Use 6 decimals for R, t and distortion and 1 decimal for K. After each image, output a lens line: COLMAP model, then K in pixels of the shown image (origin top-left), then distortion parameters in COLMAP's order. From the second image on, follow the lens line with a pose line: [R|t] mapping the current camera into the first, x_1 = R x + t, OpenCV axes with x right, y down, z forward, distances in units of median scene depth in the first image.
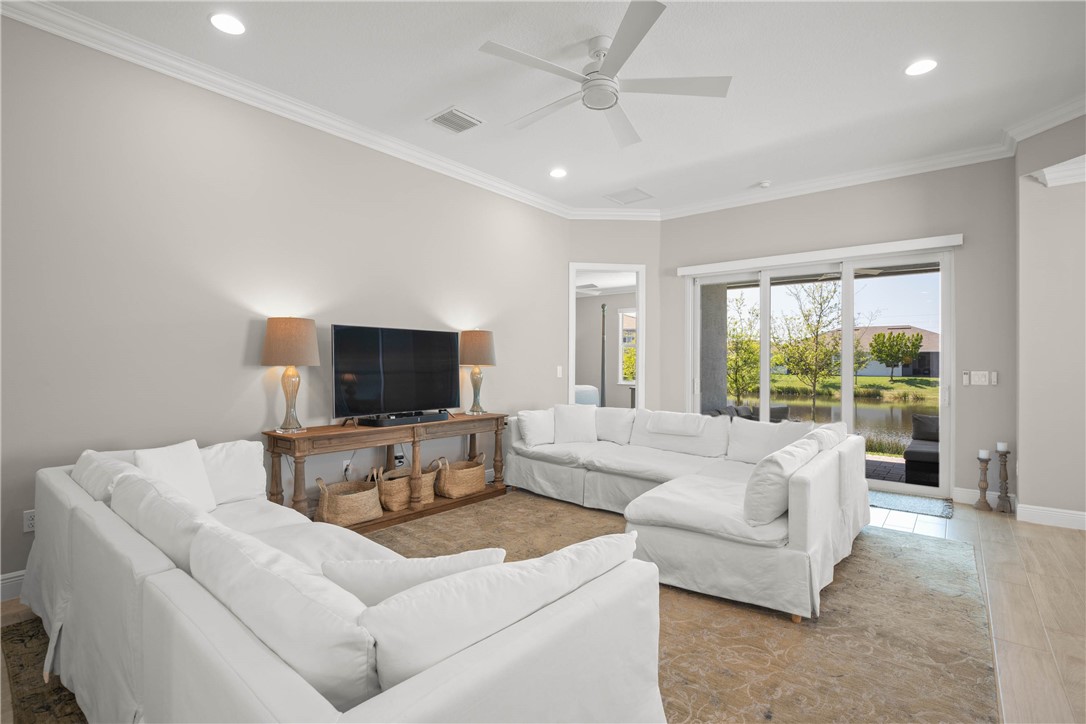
lens RADIAL K [[510.9, 0, 546.9], [0, 510.9, 359.7], [0, 0, 1]] dist [-0.018841, 0.003414]
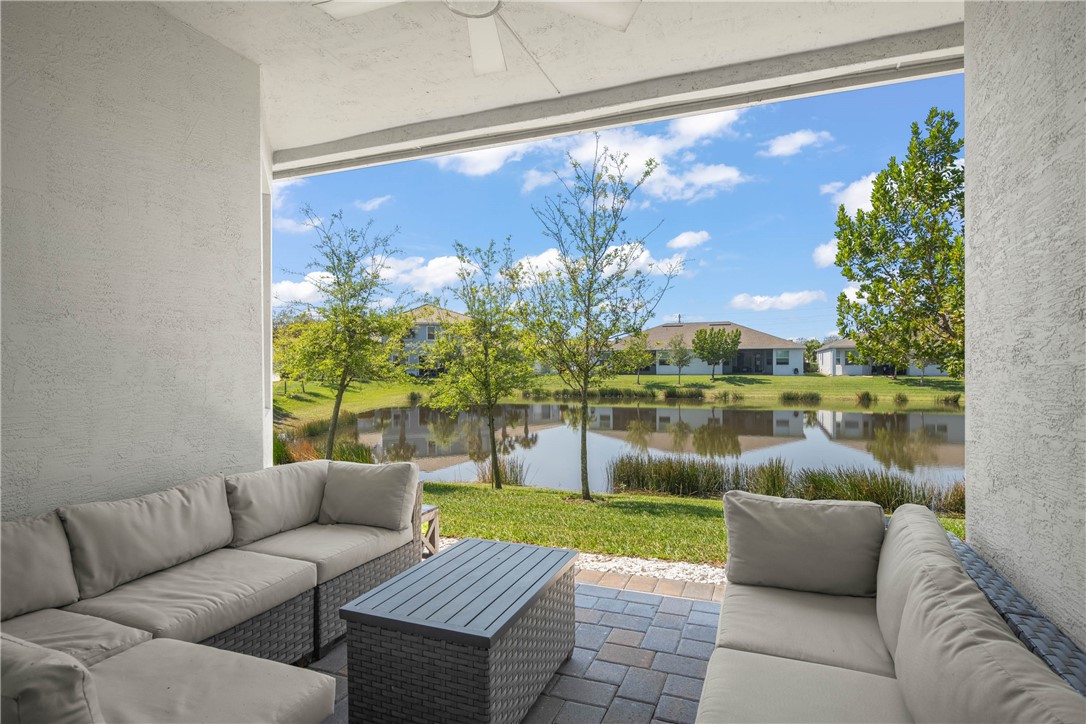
lens RADIAL K [[540.1, 0, 553.2], [0, 540.1, 364.9], [0, 0, 1]] dist [-0.027267, -0.000092]
pose [[0.954144, -0.011859, 0.299112, 0.101353], [0.010500, 0.999926, 0.006150, 0.005870], [-0.299163, -0.002727, 0.954198, 0.139054]]
